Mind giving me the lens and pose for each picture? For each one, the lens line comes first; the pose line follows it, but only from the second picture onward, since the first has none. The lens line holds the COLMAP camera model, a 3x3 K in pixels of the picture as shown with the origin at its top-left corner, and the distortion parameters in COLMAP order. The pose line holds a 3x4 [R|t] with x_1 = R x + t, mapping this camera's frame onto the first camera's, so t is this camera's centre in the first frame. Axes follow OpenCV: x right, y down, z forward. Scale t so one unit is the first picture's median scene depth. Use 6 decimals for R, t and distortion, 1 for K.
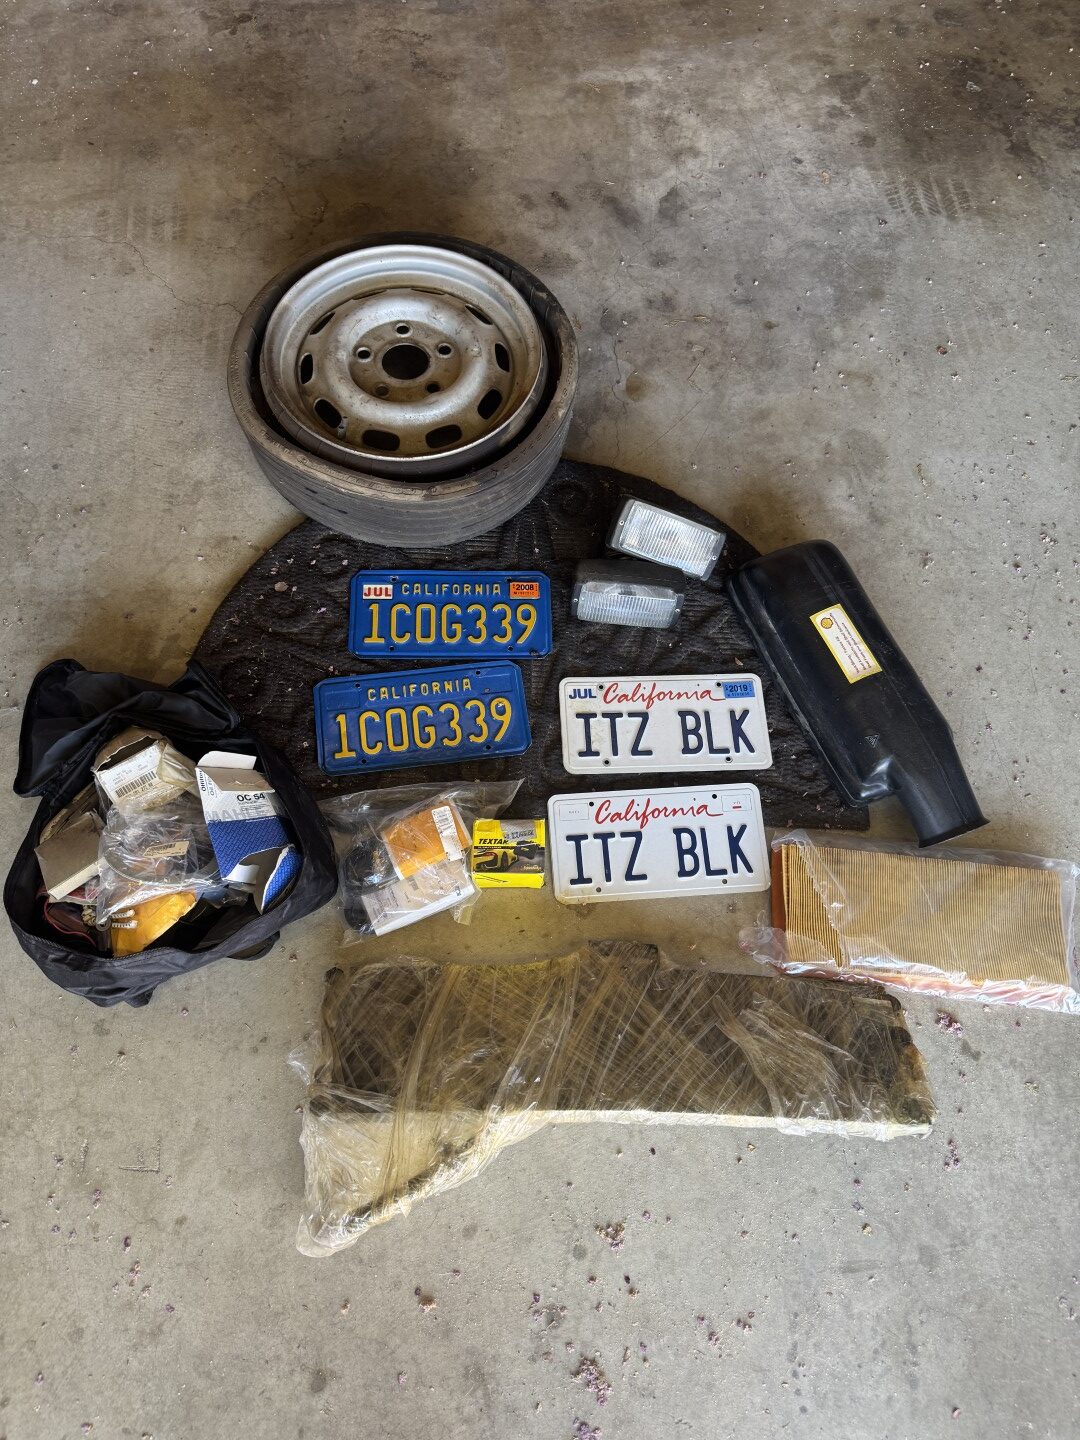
lens RADIAL K [[978.9, 0, 540.0], [0, 978.9, 720.0], [0, 0, 1]] dist [0.069588, -0.135551]
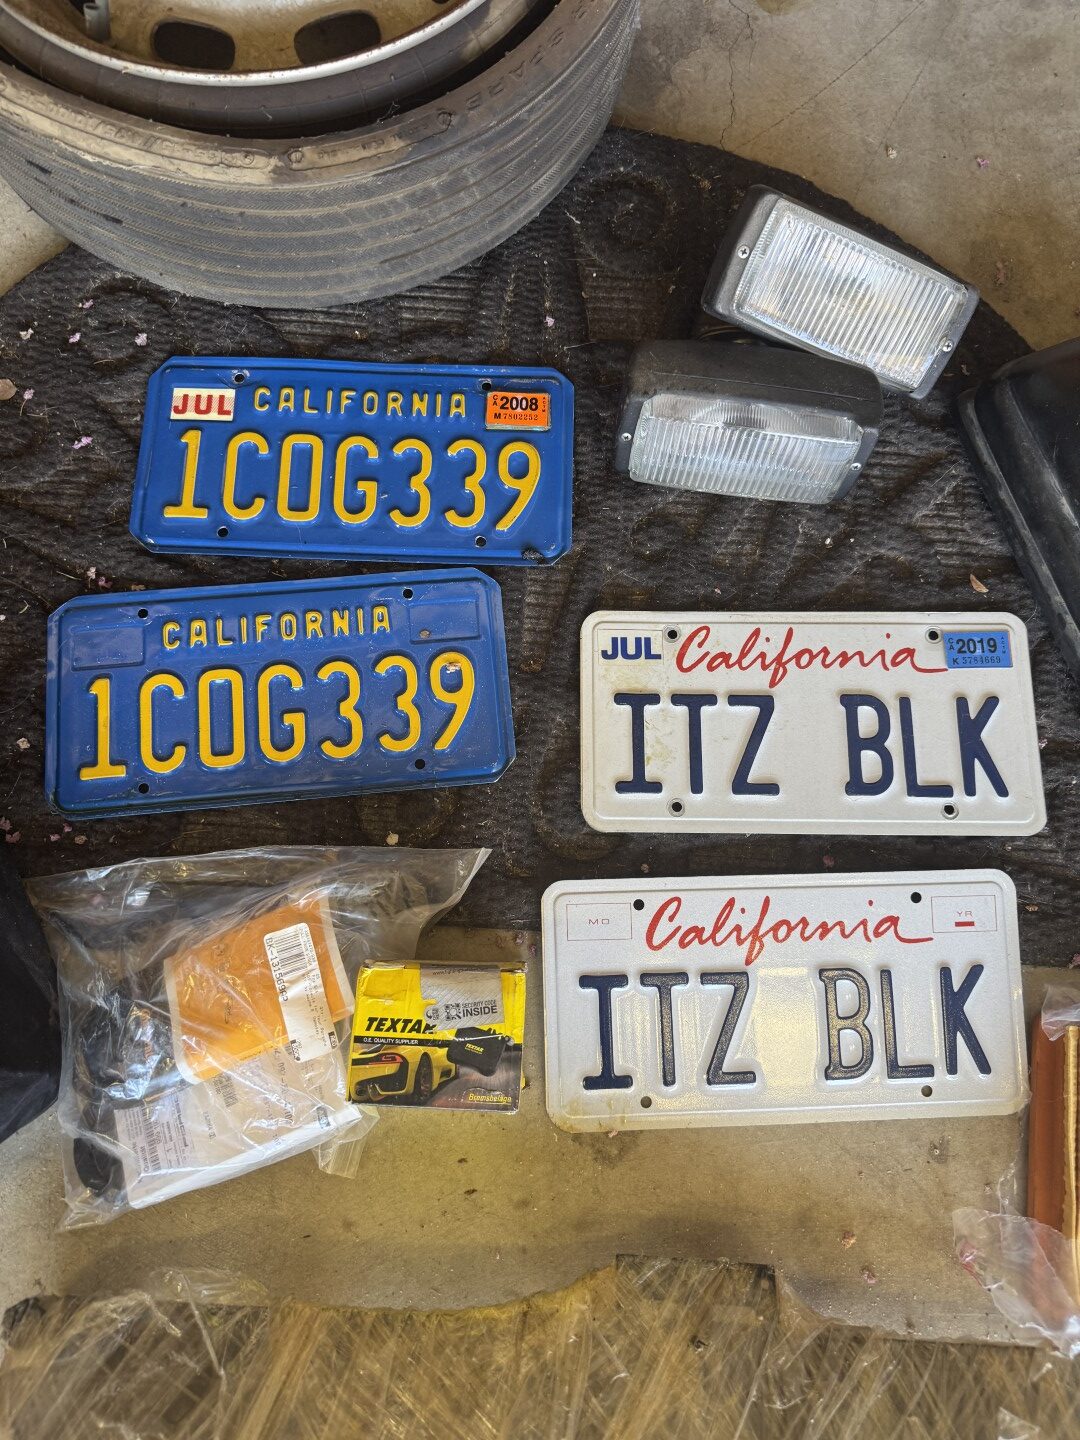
lens RADIAL K [[1030.3, 0, 540.0], [0, 1030.3, 720.0], [0, 0, 1]] dist [0.075002, -0.140978]
pose [[0.998122, 0.040994, -0.045514, 0.024621], [-0.033128, 0.986265, 0.161815, -0.072337], [0.051522, -0.160003, 0.985771, 0.528686]]
